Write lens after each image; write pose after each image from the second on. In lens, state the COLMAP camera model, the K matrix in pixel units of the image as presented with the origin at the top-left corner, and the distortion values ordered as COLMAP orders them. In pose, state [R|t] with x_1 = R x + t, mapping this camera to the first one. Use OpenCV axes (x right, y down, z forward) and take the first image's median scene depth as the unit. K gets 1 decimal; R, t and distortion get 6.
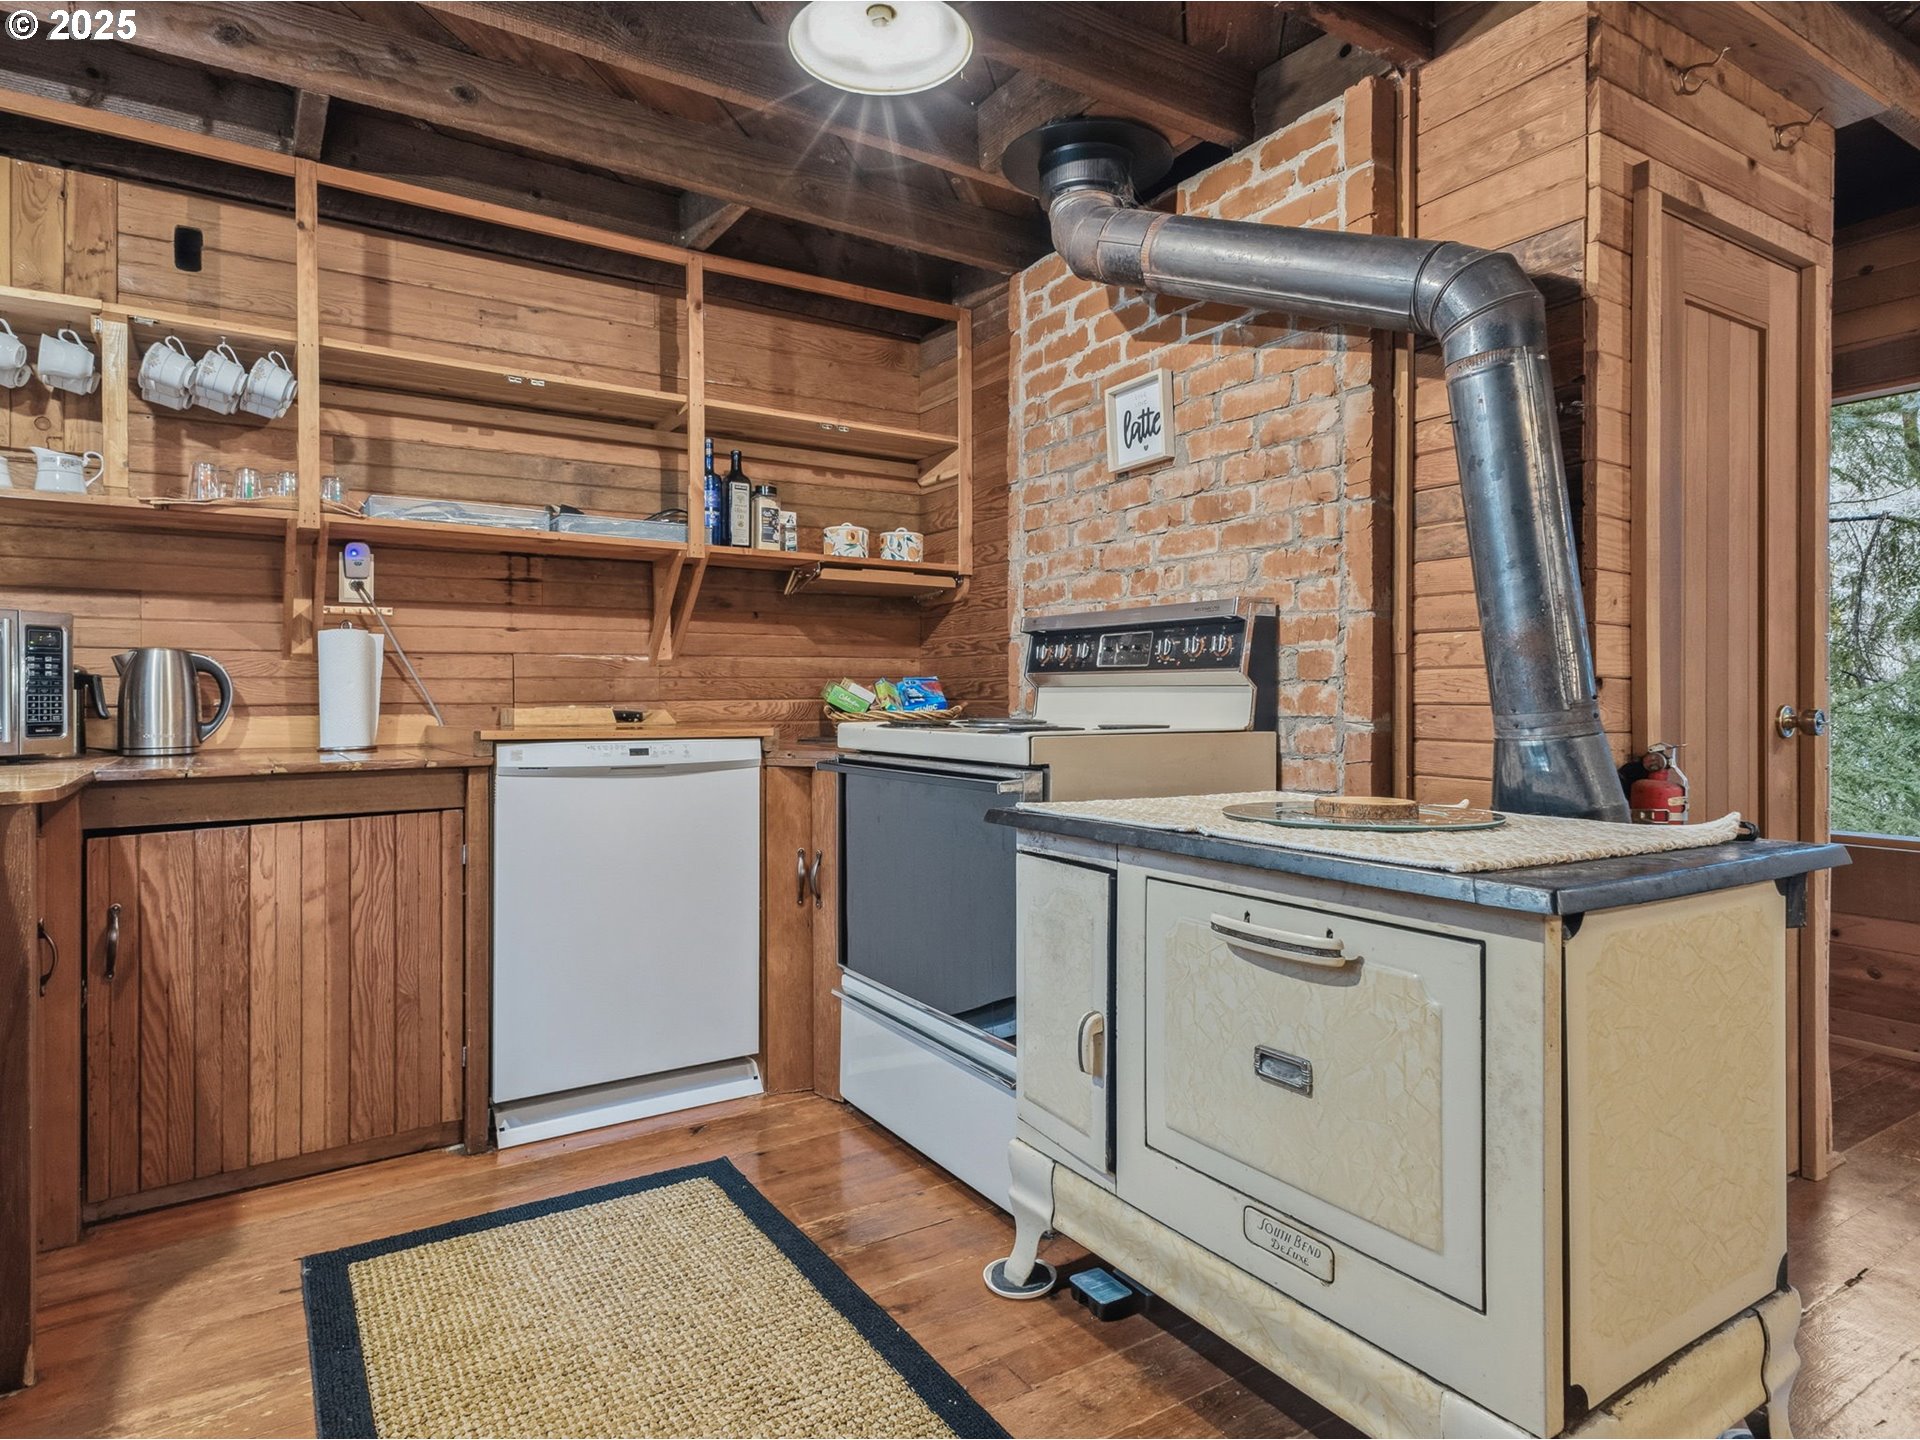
lens RADIAL K [[1185.6, 0, 960.0], [0, 1185.6, 720.0], [0, 0, 1]] dist [0.003298, 0.001222]
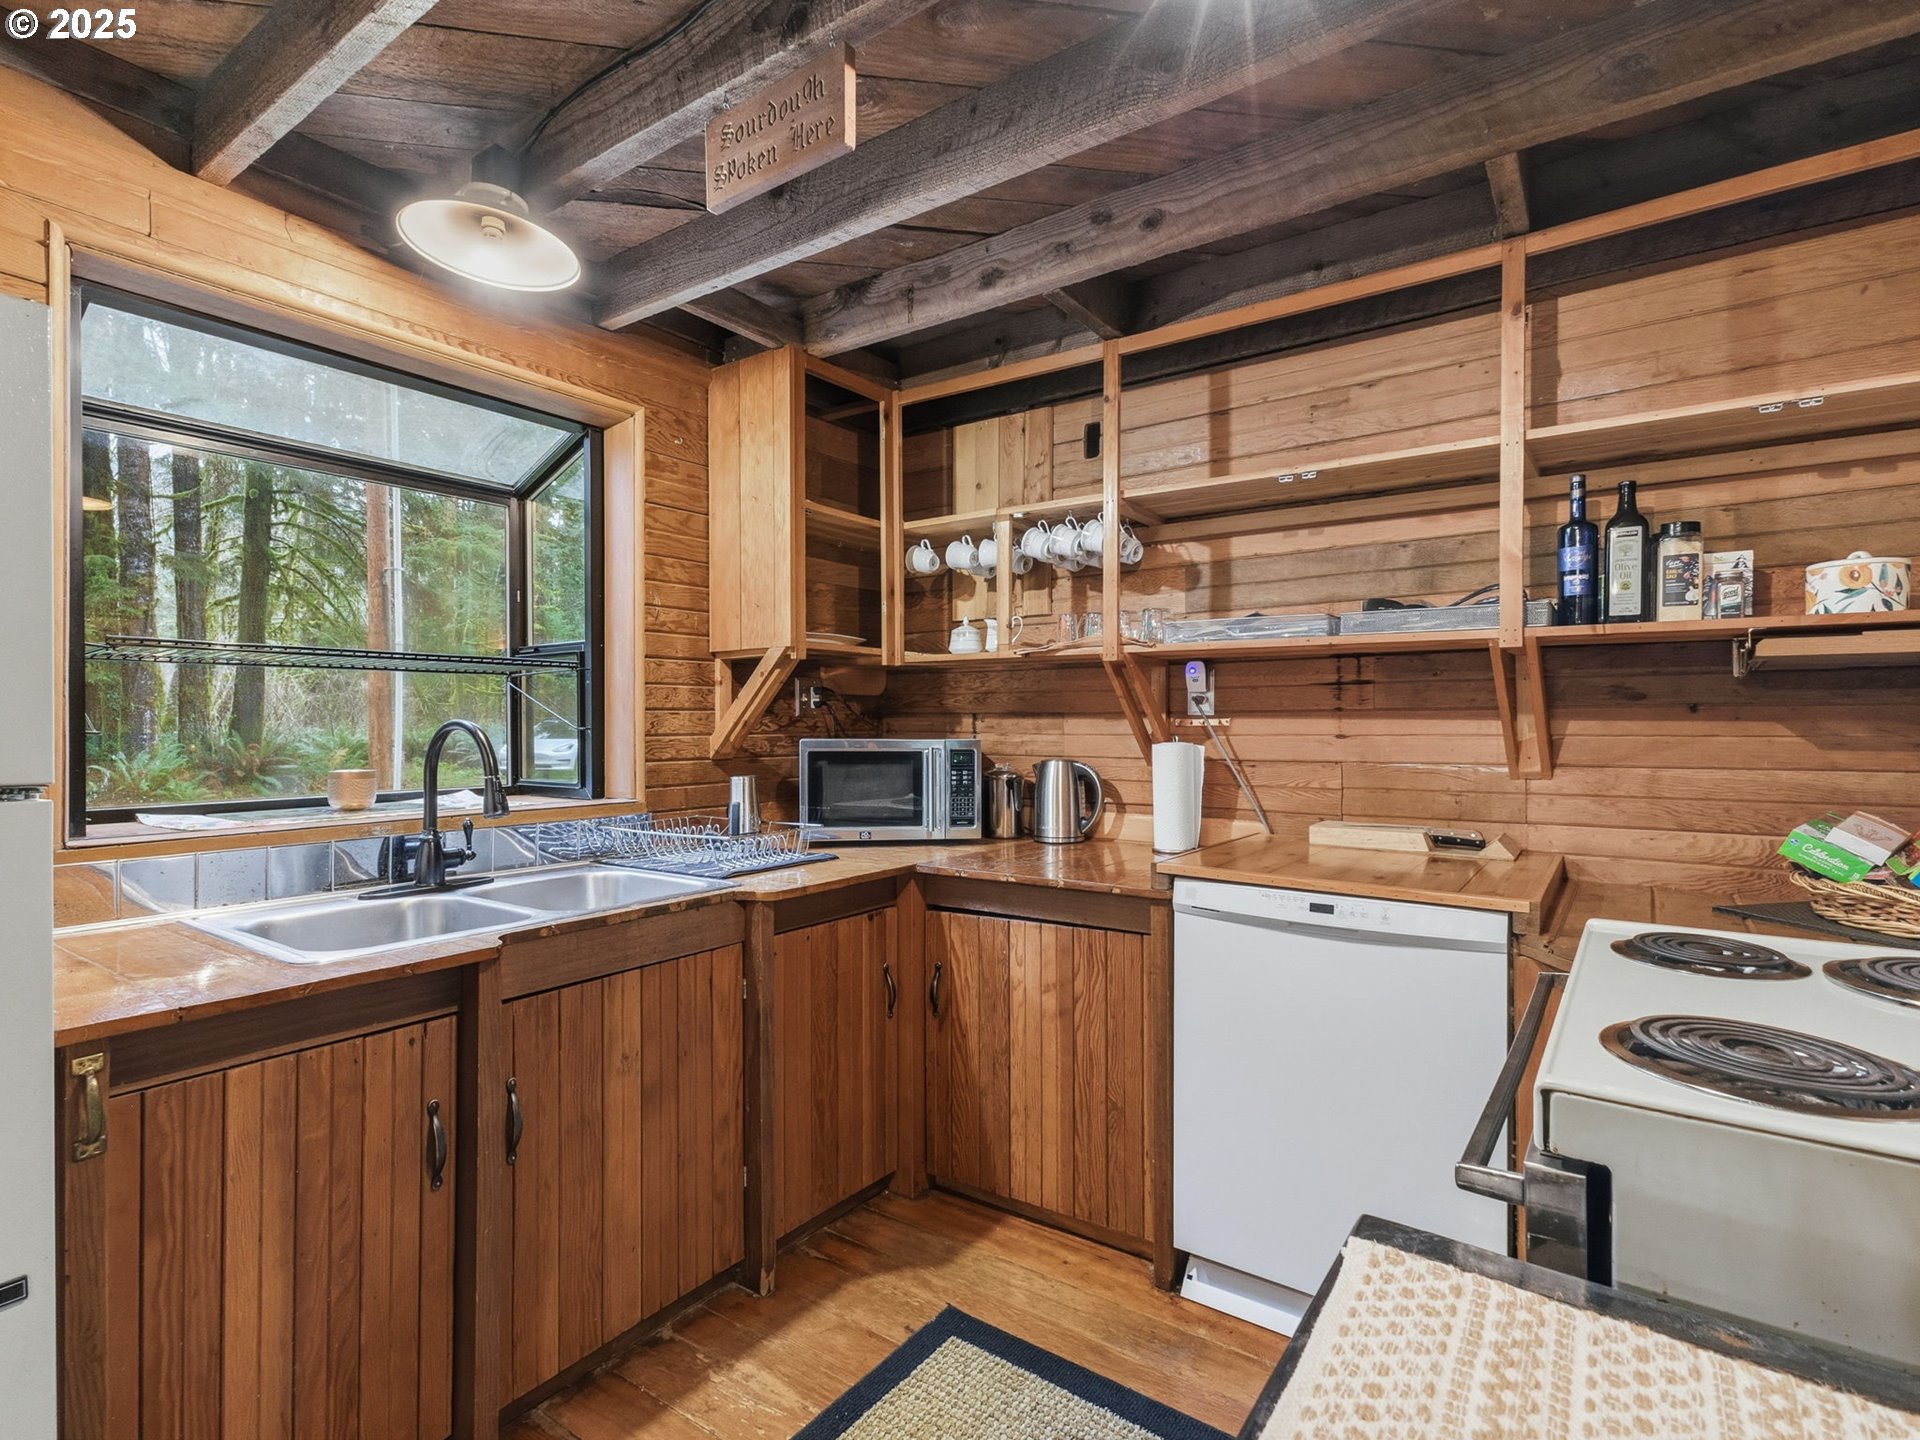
lens RADIAL K [[950.3, 0, 960.7], [0, 950.3, 726.2], [0, 0, 1]] dist [0.003950, 0.000692]
pose [[0.338926, 0.011062, -0.940748, 0.270099], [-0.009666, 0.999919, 0.008275, -0.105288], [0.940763, 0.006289, 0.339005, 0.556886]]
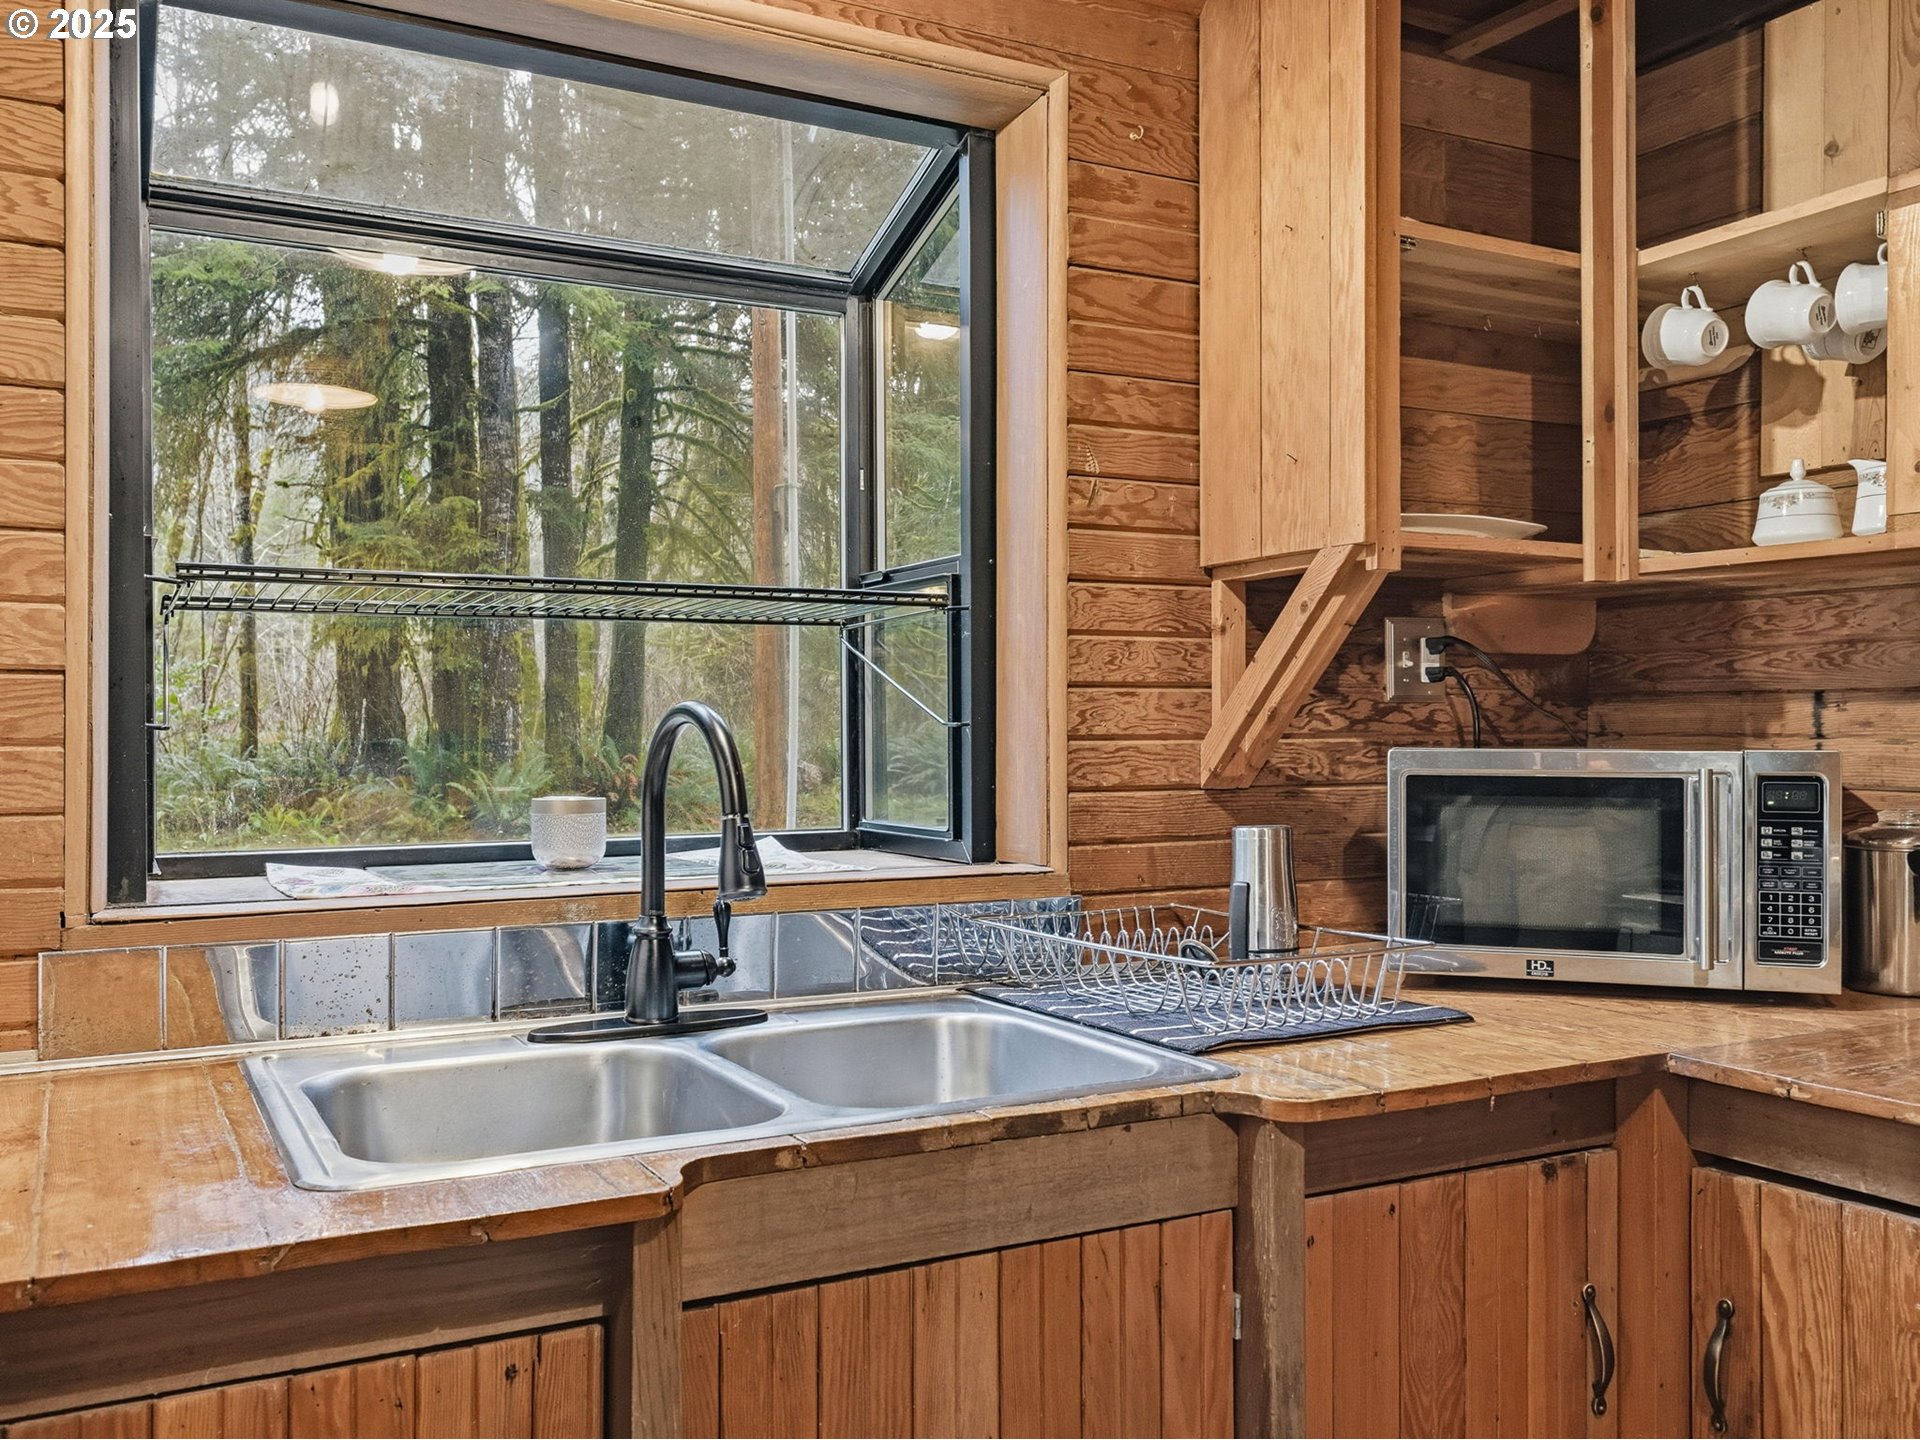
lens RADIAL K [[1627.0, 0, 959.8], [0, 1627.0, 734.2], [0, 0, 1]] dist [0.017135, -0.015926]
pose [[-0.110794, 0.012422, -0.993766, 0.067111], [-0.006499, 0.999891, 0.013223, -0.097187], [0.993822, 0.007923, -0.110701, 0.620159]]
